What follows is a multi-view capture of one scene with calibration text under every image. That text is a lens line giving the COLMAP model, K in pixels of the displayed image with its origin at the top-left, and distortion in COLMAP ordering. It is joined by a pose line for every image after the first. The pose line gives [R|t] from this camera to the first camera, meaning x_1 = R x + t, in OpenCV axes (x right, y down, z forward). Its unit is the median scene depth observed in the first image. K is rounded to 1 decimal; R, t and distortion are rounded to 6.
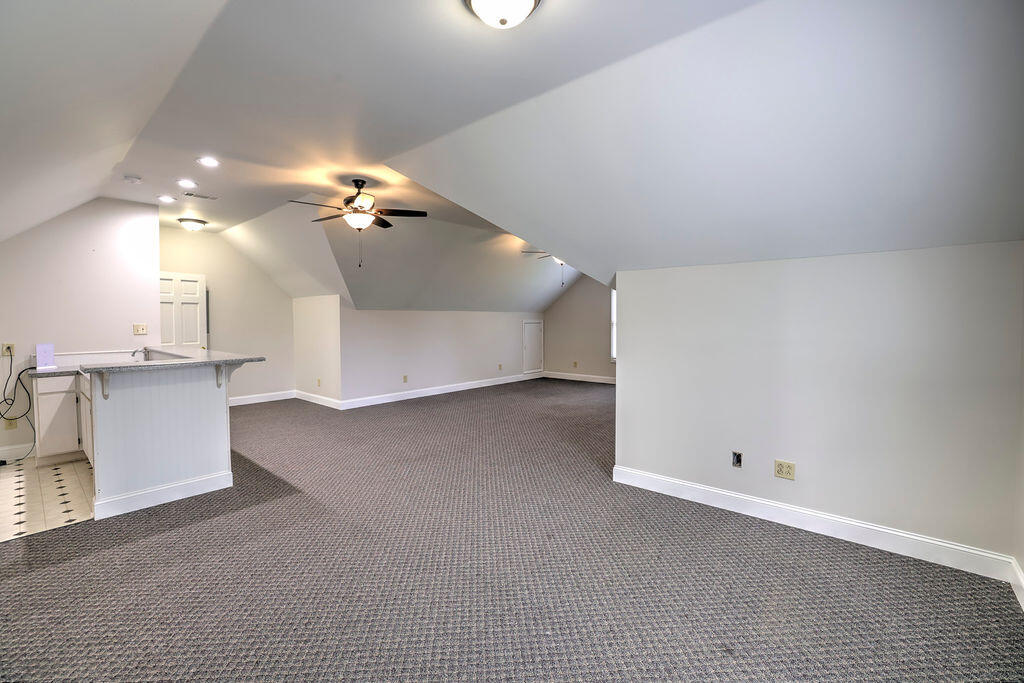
lens RADIAL K [[451.8, 0, 507.6], [0, 451.8, 342.0], [0, 0, 1]] dist [-0.023914, 0.004750]
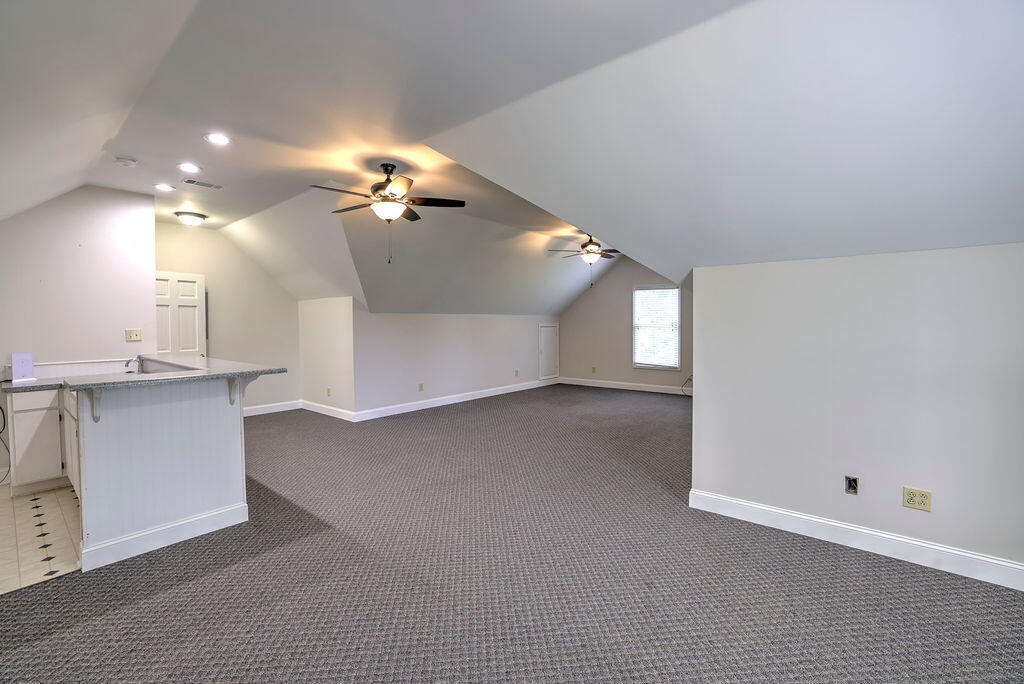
lens RADIAL K [[451.8, 0, 511.3], [0, 451.8, 343.7], [0, 0, 1]] dist [-0.023914, 0.004750]
pose [[0.999723, -0.004020, 0.023181, -0.121275], [0.004132, 0.999980, -0.004772, -0.005165], [-0.023162, 0.004866, 0.999720, 0.126556]]
